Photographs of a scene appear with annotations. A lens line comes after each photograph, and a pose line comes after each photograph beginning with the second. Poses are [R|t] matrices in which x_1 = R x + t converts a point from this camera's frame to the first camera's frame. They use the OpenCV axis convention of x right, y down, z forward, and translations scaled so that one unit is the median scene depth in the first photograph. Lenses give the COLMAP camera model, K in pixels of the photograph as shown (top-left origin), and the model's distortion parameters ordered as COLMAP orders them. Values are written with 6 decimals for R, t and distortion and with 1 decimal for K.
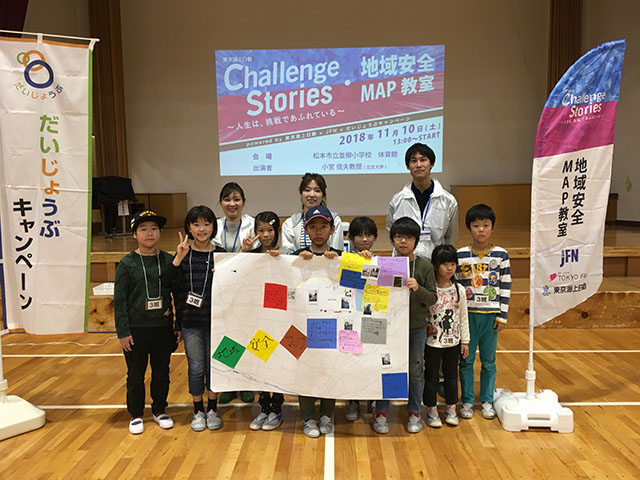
lens RADIAL K [[565.6, 0, 321.7], [0, 565.6, 242.3], [0, 0, 1]] dist [0.092204, -0.075704]
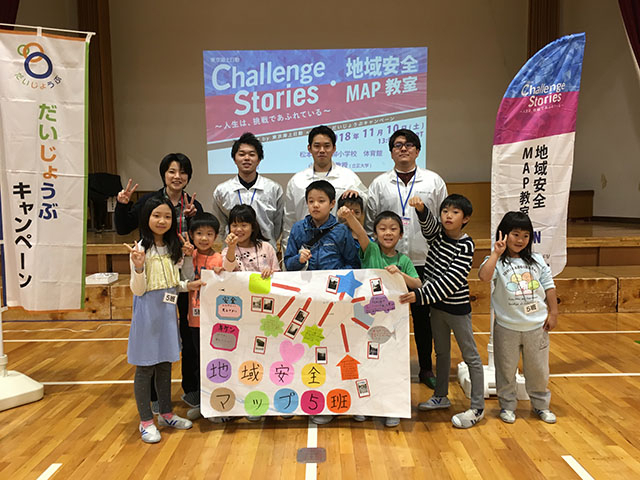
lens RADIAL K [[565.6, 0, 318.5], [0, 565.6, 241.3], [0, 0, 1]] dist [0.092204, -0.075704]
pose [[0.999859, -0.000964, 0.016757, 0.001580], [0.001104, 0.999965, -0.008352, 0.011927], [-0.016748, 0.008370, 0.999825, -0.018523]]
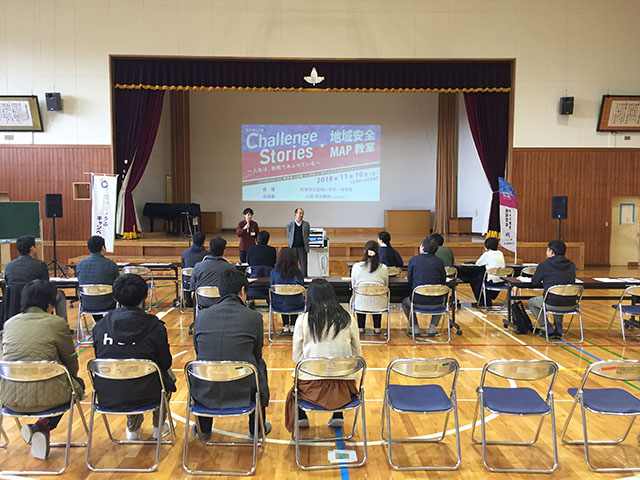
lens RADIAL K [[576.5, 0, 319.2], [0, 576.5, 239.0], [0, 0, 1]] dist [0.068344, -0.037385]
pose [[0.998918, 0.015134, 0.043972, -0.032334], [-0.014071, 0.999603, -0.024399, 0.028409], [-0.044324, 0.023754, 0.998735, -0.652873]]
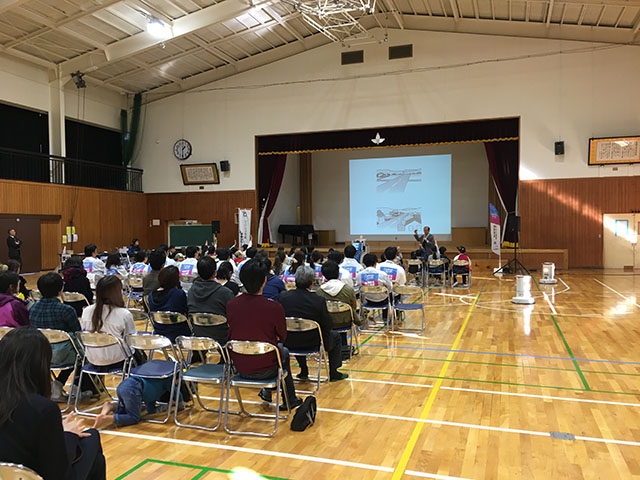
lens RADIAL K [[565.6, 0, 317.2], [0, 565.6, 236.8], [0, 0, 1]] dist [0.092204, -0.075704]
pose [[0.951639, 0.009630, -0.307067, 0.403544], [-0.030604, 0.997509, -0.063563, 0.088943], [0.305690, 0.069886, 0.949563, -1.215577]]
